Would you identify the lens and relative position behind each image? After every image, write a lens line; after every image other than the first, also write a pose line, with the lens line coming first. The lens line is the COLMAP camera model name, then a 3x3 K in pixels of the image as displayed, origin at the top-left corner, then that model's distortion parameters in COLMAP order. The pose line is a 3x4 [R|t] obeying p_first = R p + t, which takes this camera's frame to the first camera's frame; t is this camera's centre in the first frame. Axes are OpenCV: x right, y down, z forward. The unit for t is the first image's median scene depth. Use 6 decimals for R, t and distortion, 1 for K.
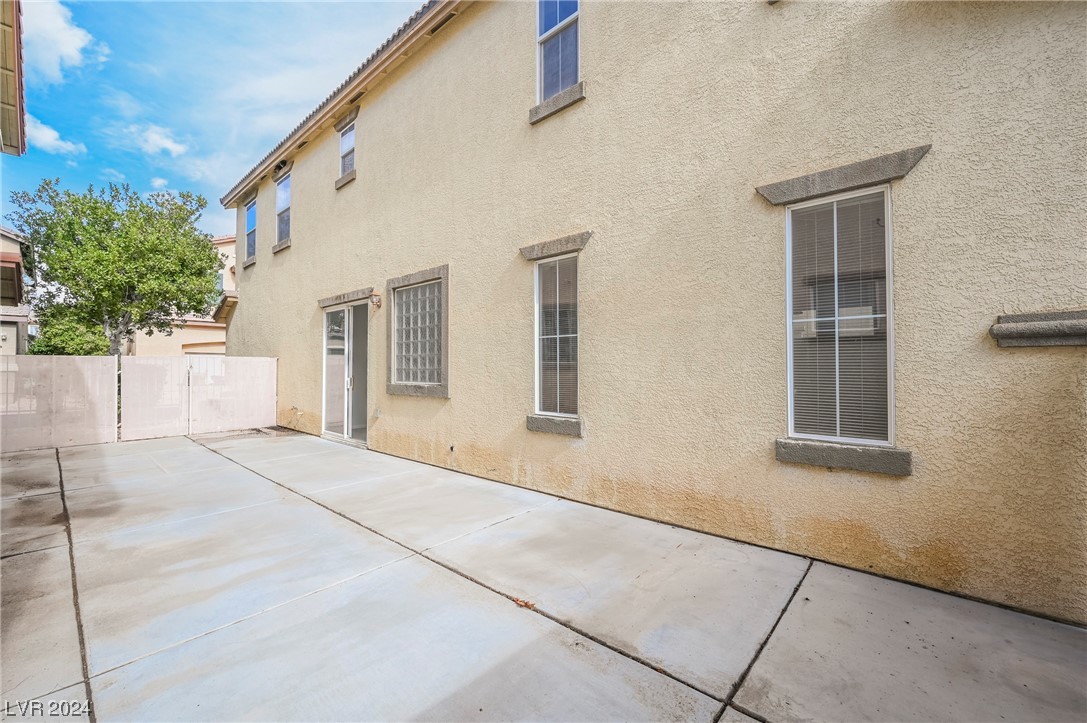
lens RADIAL K [[426.0, 0, 540.8], [0, 426.0, 358.4], [0, 0, 1]] dist [-0.001390, -0.000062]
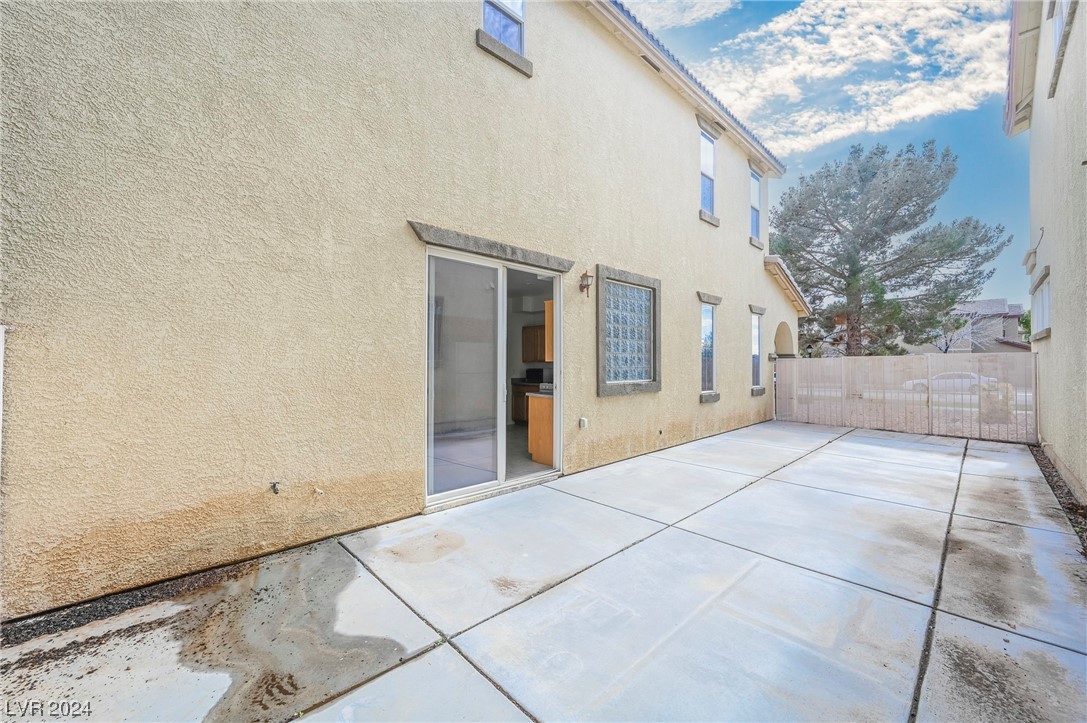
lens RADIAL K [[426.0, 0, 536.1], [0, 426.0, 363.4], [0, 0, 1]] dist [-0.001390, -0.000062]
pose [[0.081192, 0.015937, 0.996571, -1.350932], [-0.006846, 0.999857, -0.015432, 0.032792], [-0.996675, -0.005570, 0.081290, 1.162846]]
